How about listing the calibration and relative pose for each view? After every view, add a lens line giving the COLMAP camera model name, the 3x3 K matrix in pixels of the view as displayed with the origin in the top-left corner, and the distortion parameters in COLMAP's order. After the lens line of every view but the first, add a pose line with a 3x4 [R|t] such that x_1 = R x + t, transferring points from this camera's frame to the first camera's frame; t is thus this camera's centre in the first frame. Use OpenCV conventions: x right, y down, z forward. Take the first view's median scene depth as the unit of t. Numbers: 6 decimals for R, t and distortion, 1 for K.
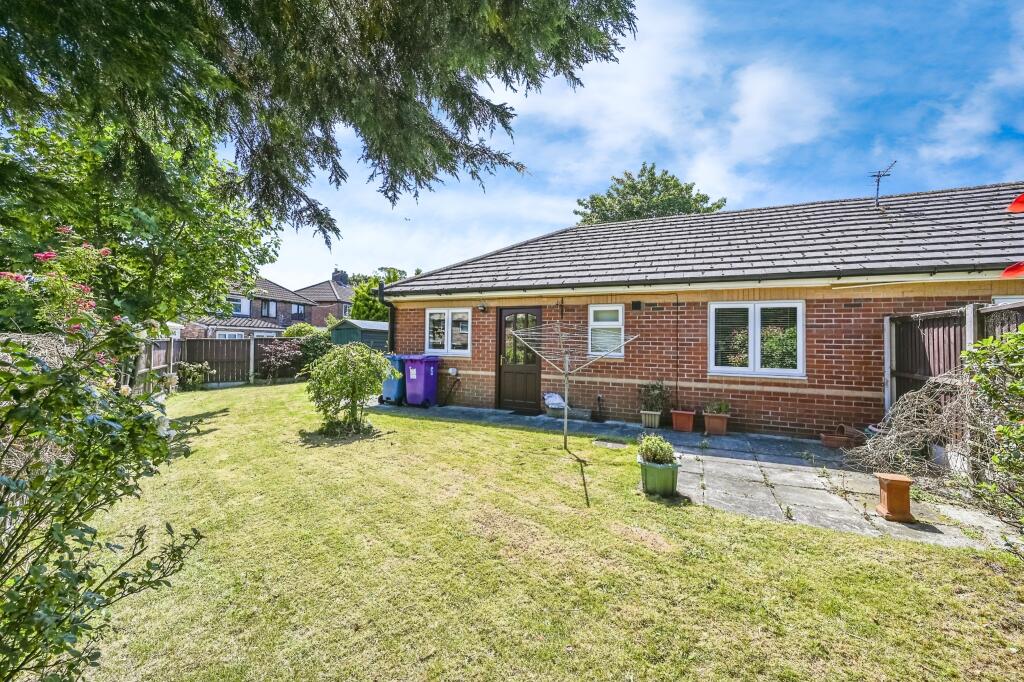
lens RADIAL K [[421.2, 0, 514.1], [0, 421.2, 322.2], [0, 0, 1]] dist [0.000637, -0.000313]
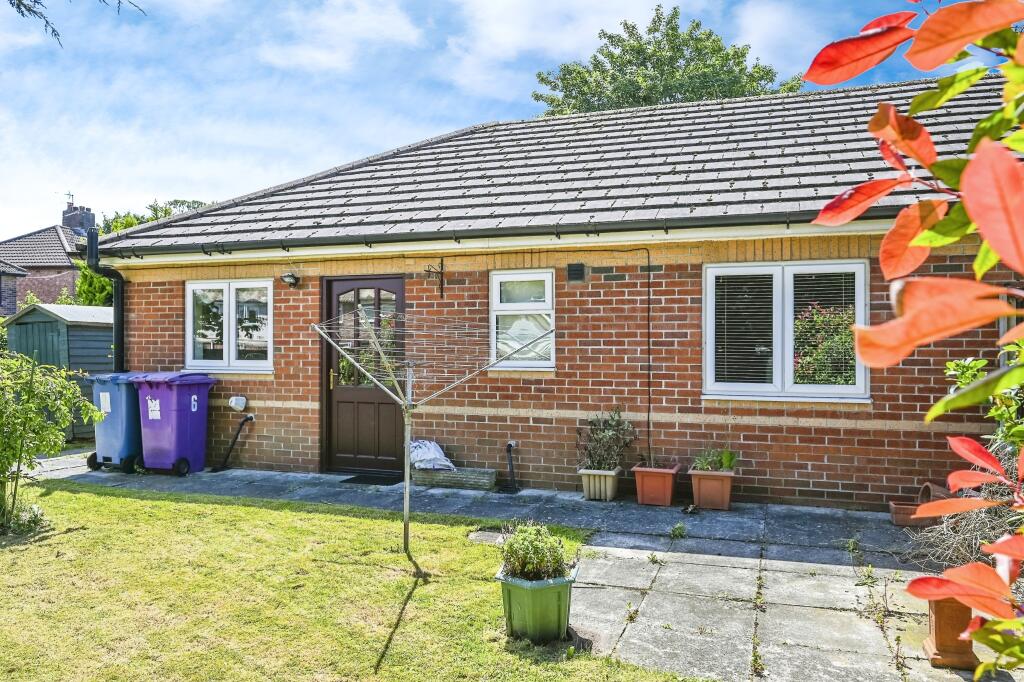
lens RADIAL K [[764.7, 0, 563.0], [0, 764.7, 314.7], [0, 0, 1]] dist [0.000055, -0.001511]
pose [[0.996038, -0.014788, 0.087693, 0.189927], [0.012983, 0.999693, 0.021120, -0.005958], [-0.087978, -0.019898, 0.995924, 0.040105]]
